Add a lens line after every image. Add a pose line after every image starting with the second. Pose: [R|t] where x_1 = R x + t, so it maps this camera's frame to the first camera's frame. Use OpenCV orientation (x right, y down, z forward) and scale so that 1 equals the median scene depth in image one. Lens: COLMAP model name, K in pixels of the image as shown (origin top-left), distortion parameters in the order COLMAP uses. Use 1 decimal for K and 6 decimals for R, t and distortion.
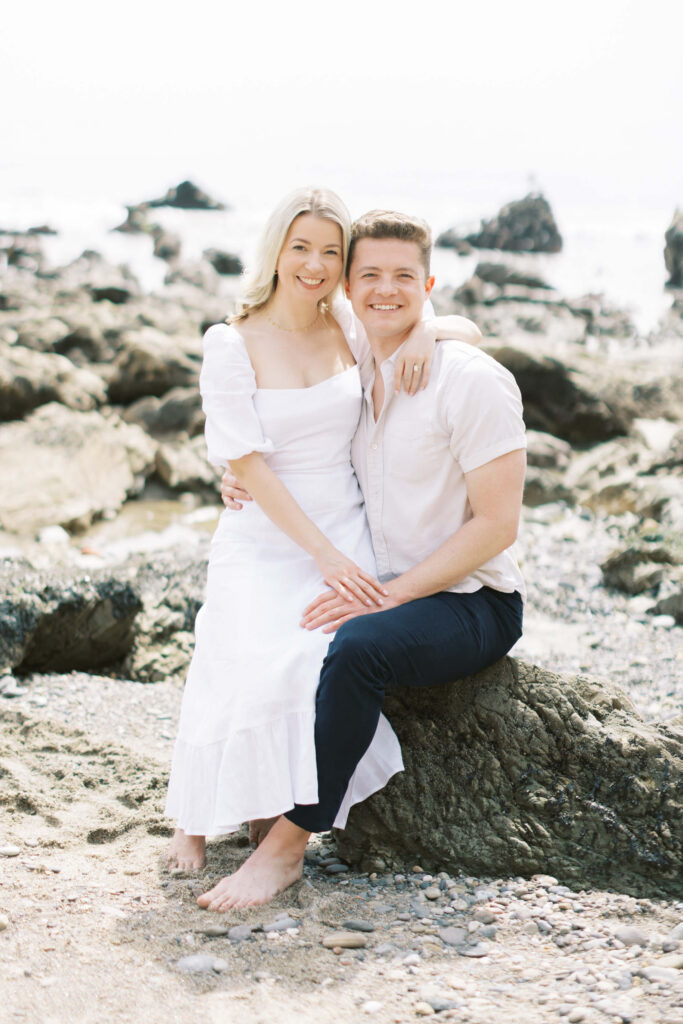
lens RADIAL K [[1510.7, 0, 341.3], [0, 1510.7, 484.1], [0, 0, 1]] dist [0.026020, -0.054720]
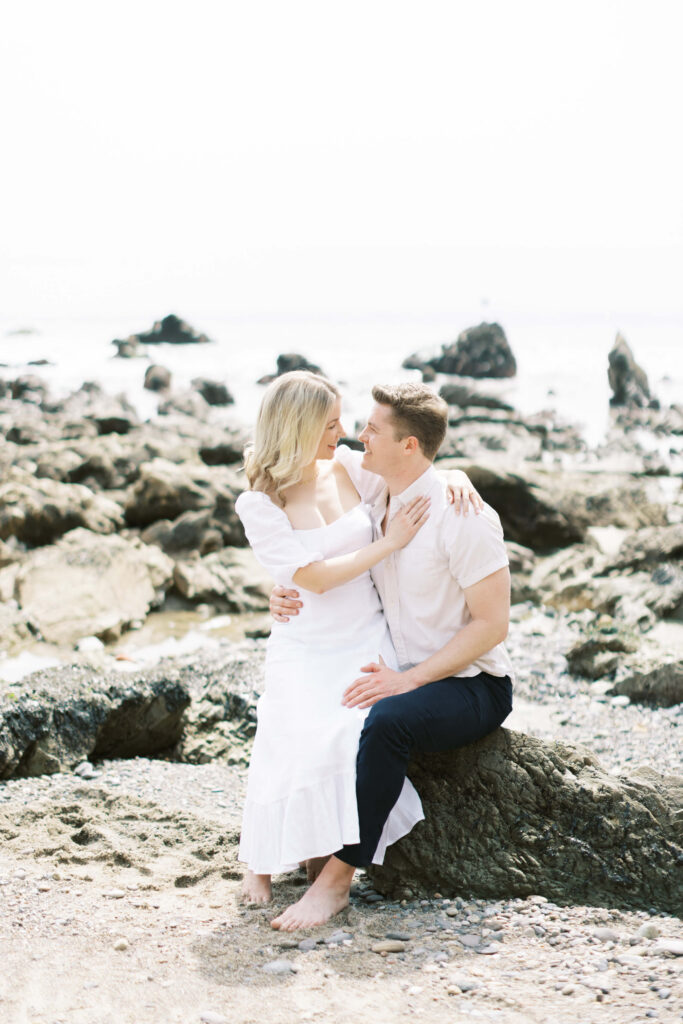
lens RADIAL K [[1757.4, 0, 341.5], [0, 1757.4, 512.0], [0, 0, 1]] dist [0.012955, 0.056587]
pose [[0.997850, -0.027113, 0.059672, -0.098749], [0.029370, 0.998873, -0.037283, -0.014212], [-0.058594, 0.038956, 0.997522, -0.436016]]
